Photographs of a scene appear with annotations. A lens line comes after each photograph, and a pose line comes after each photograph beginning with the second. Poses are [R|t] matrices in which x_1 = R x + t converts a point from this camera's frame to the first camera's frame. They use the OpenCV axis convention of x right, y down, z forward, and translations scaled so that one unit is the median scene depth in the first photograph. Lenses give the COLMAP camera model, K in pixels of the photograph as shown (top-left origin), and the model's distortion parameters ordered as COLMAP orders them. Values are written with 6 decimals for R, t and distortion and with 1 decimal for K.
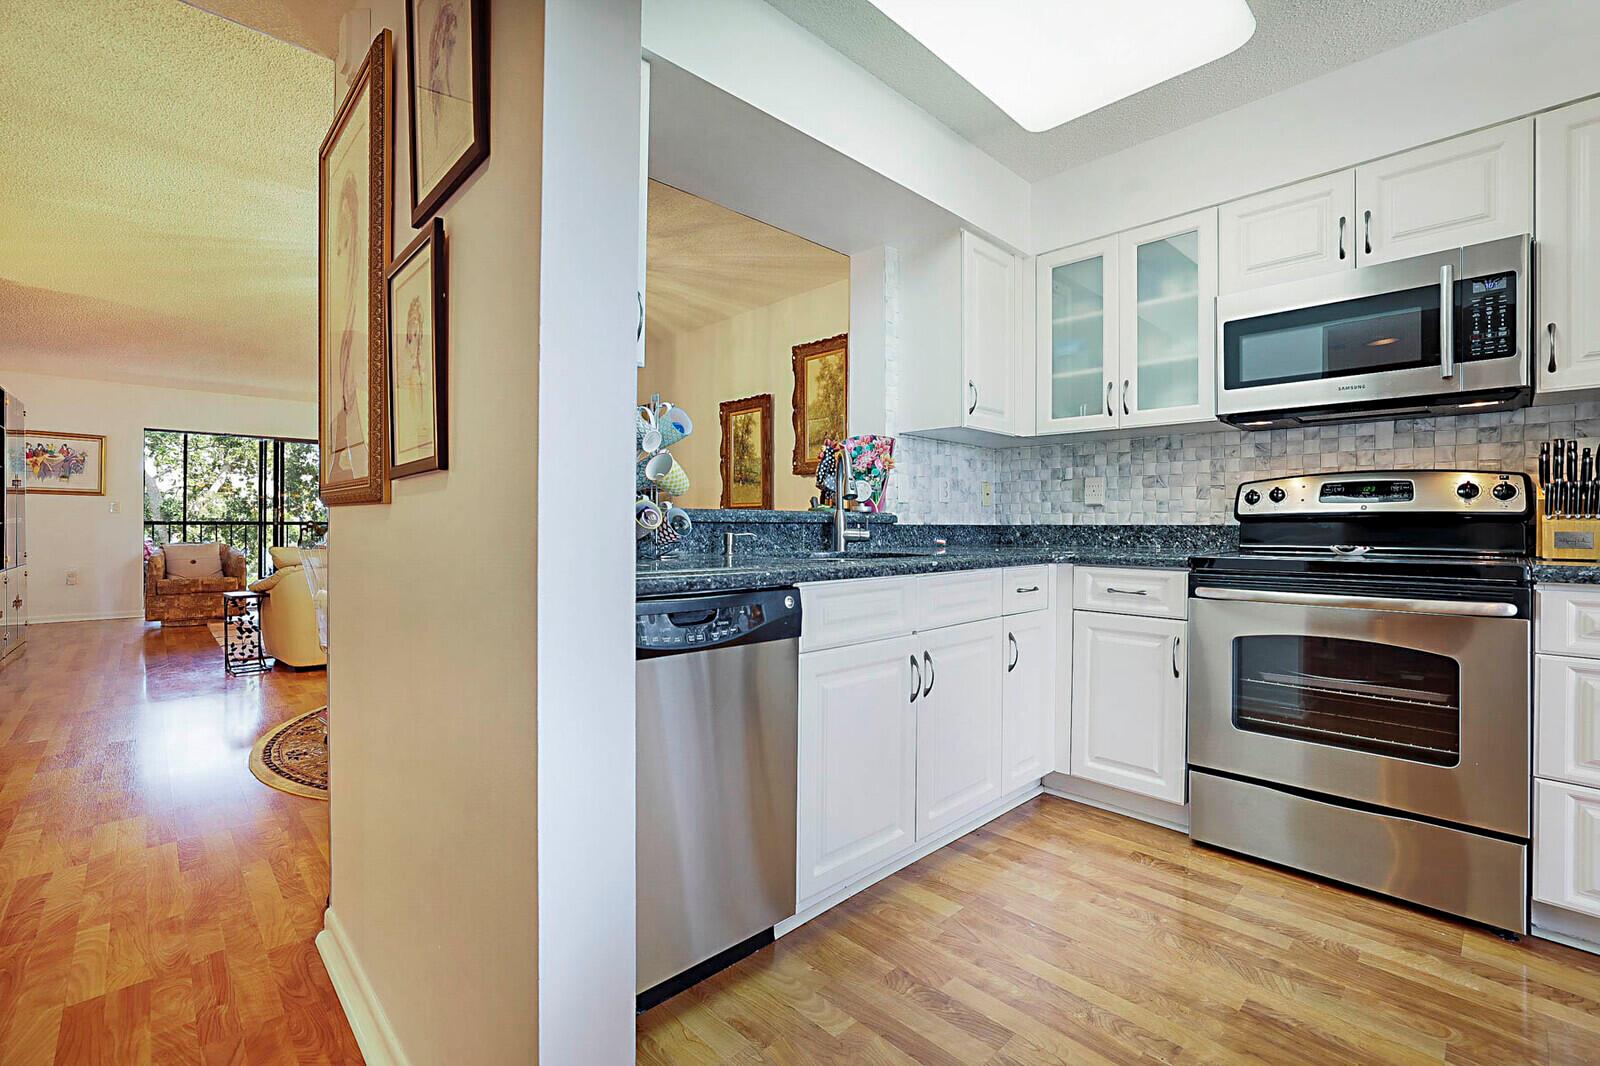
lens RADIAL K [[688.1, 0, 802.8], [0, 688.1, 523.6], [0, 0, 1]] dist [-0.018819, 0.003309]
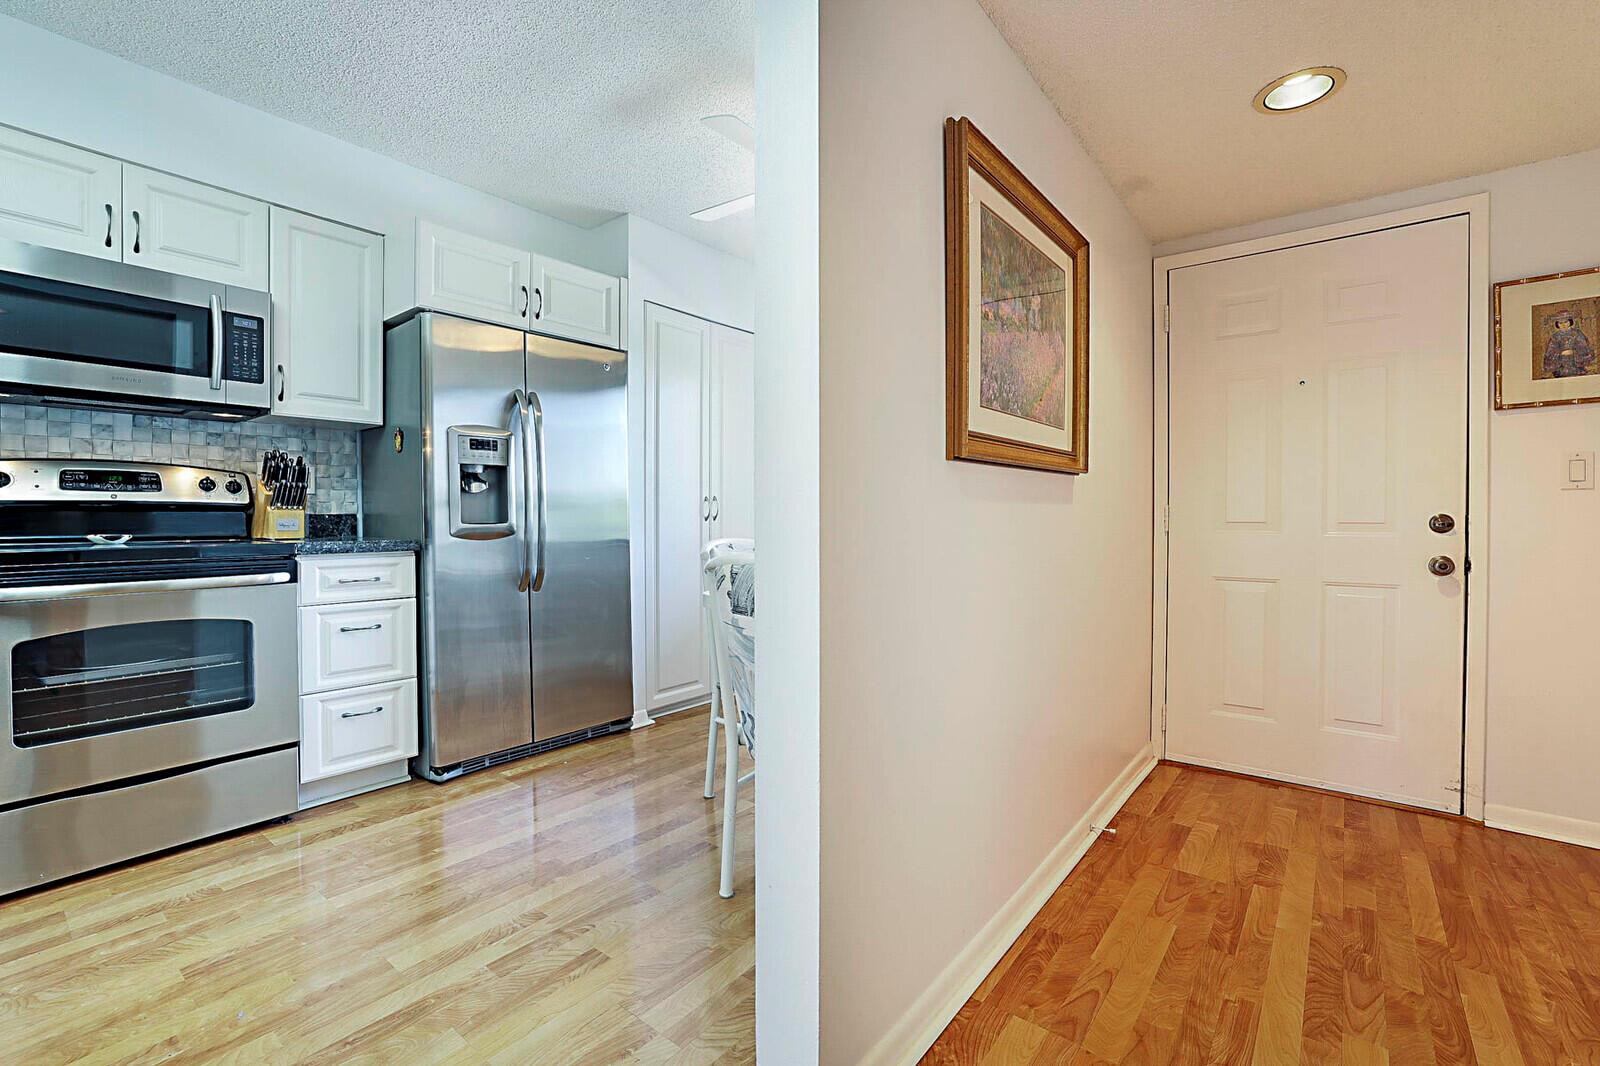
lens RADIAL K [[688.1, 0, 785.4], [0, 688.1, 519.3], [0, 0, 1]] dist [-0.018819, 0.003309]
pose [[-0.123320, -0.007041, 0.992342, -0.294502], [-0.003078, 0.999973, 0.006712, 0.000542], [-0.992362, -0.002226, -0.123338, 0.127049]]
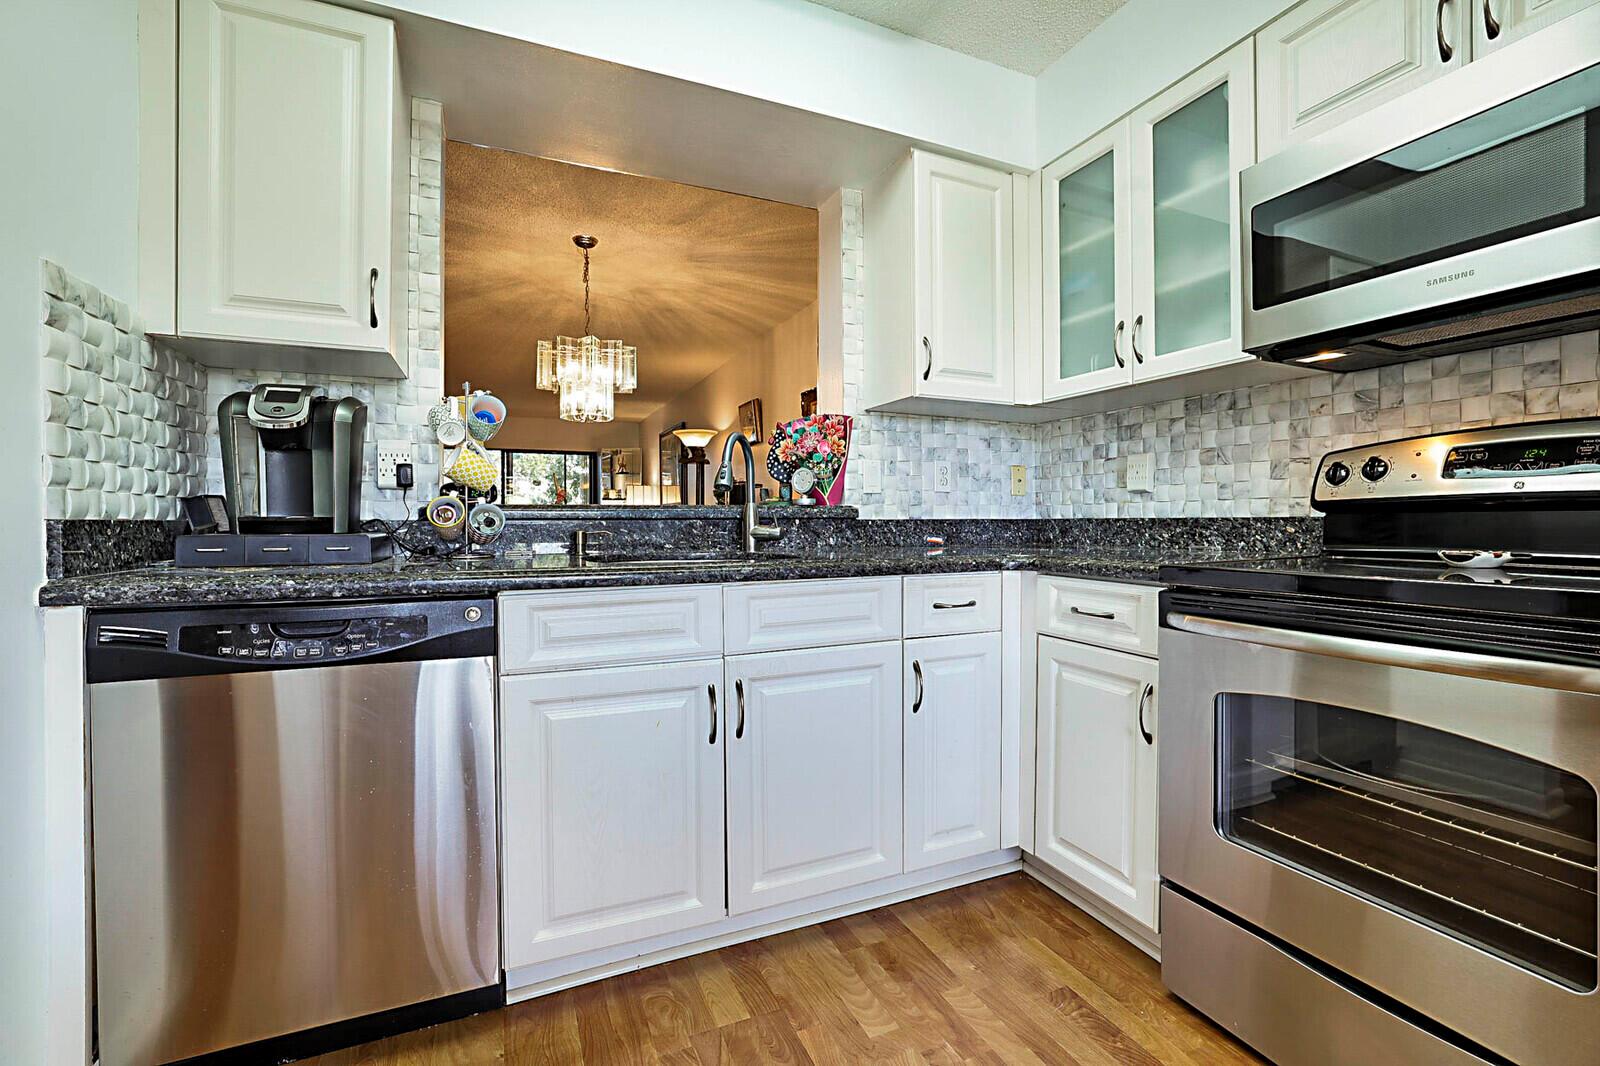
lens RADIAL K [[688.1, 0, 744.3], [0, 688.1, 523.3], [0, 0, 1]] dist [-0.018819, 0.003309]
pose [[0.938572, -0.005693, -0.345037, 0.390419], [0.007776, 0.999959, 0.004653, 0.001079], [0.344996, -0.007050, 0.938578, 0.221412]]
